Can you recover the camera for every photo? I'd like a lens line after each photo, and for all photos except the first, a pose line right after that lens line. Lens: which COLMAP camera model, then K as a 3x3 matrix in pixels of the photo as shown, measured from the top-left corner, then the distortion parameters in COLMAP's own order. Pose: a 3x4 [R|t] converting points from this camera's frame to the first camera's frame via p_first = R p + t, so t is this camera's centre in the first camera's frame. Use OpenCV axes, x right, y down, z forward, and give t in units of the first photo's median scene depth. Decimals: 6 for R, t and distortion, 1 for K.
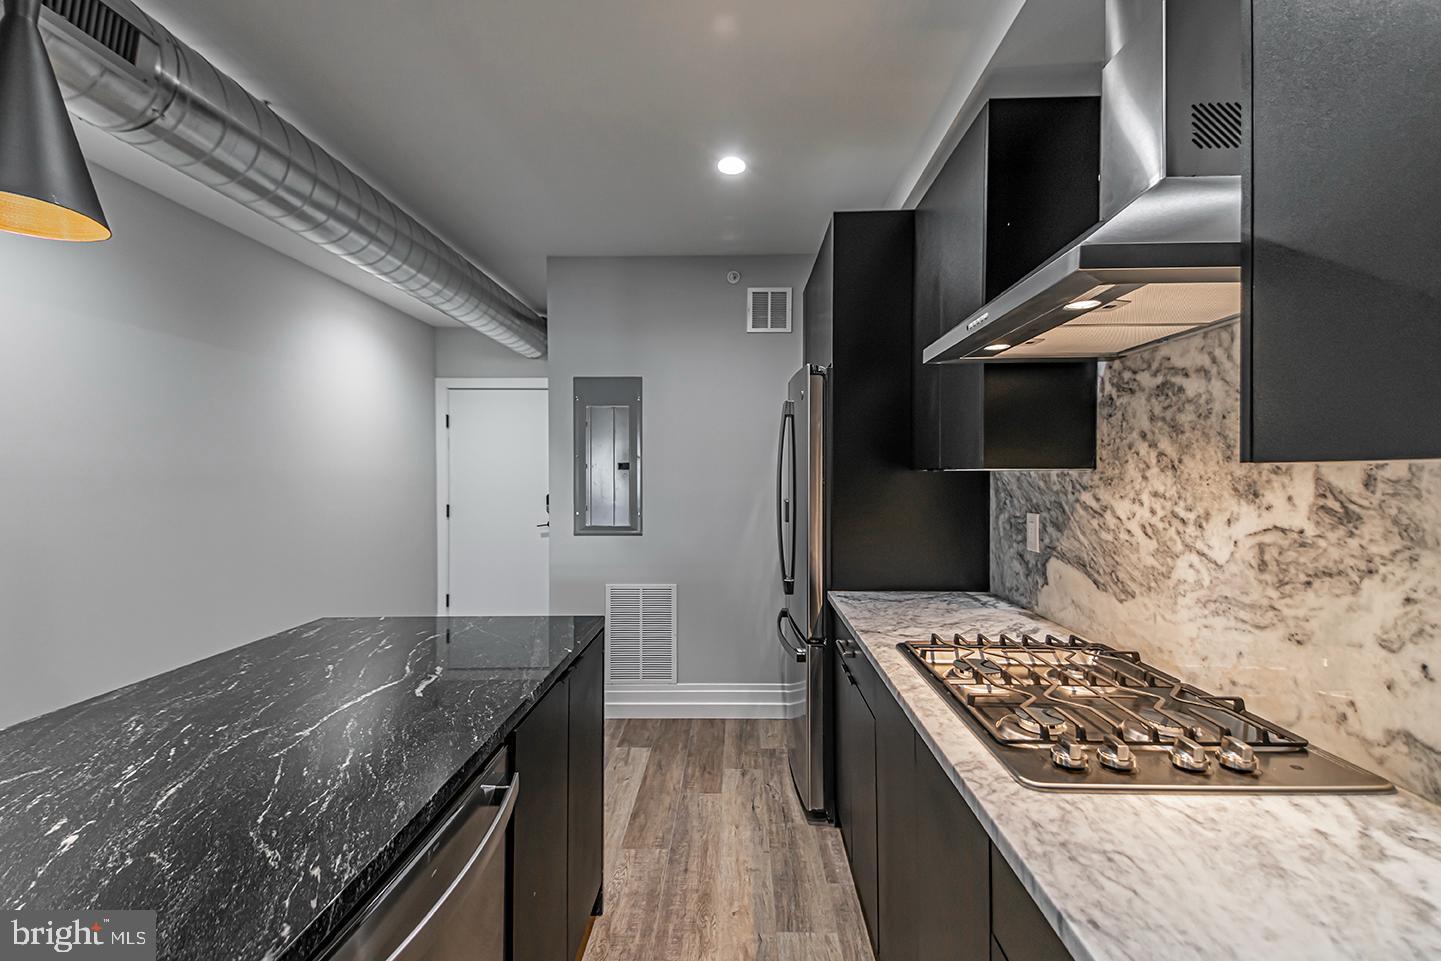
lens RADIAL K [[625.1, 0, 718.4], [0, 625.1, 474.8], [0, 0, 1]] dist [0.021092, -0.020028]
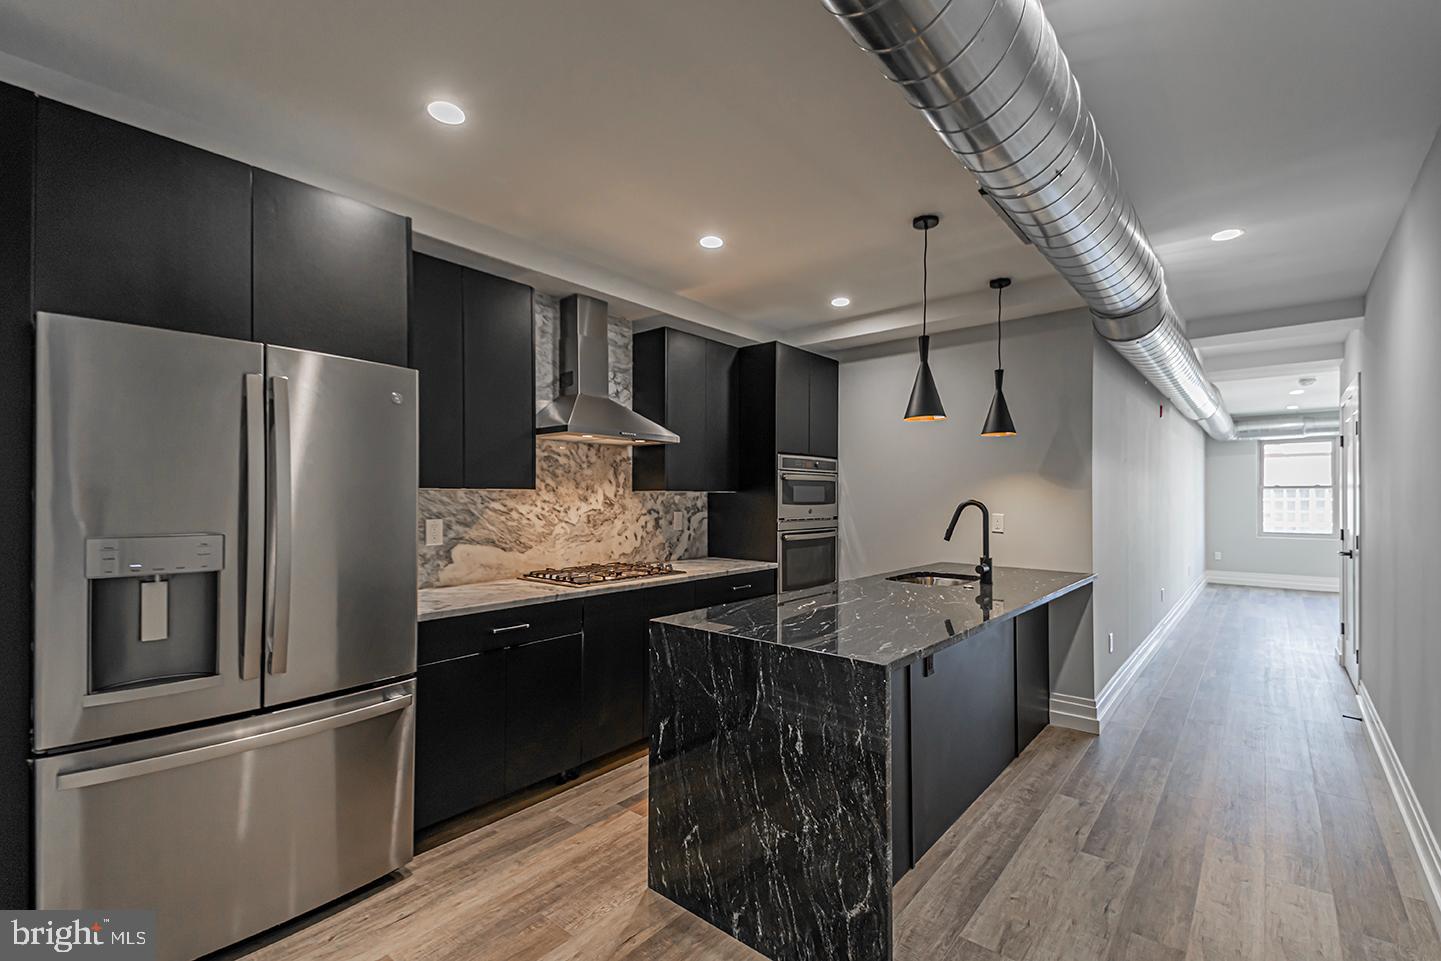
lens RADIAL K [[643.3, 0, 723.5], [0, 643.3, 484.4], [0, 0, 1]] dist [0.104946, -0.061273]
pose [[-0.777902, 0.012442, 0.628262, -1.359467], [0.000257, 0.999810, -0.019482, 0.014055], [-0.628385, -0.014994, -0.777758, 2.435695]]
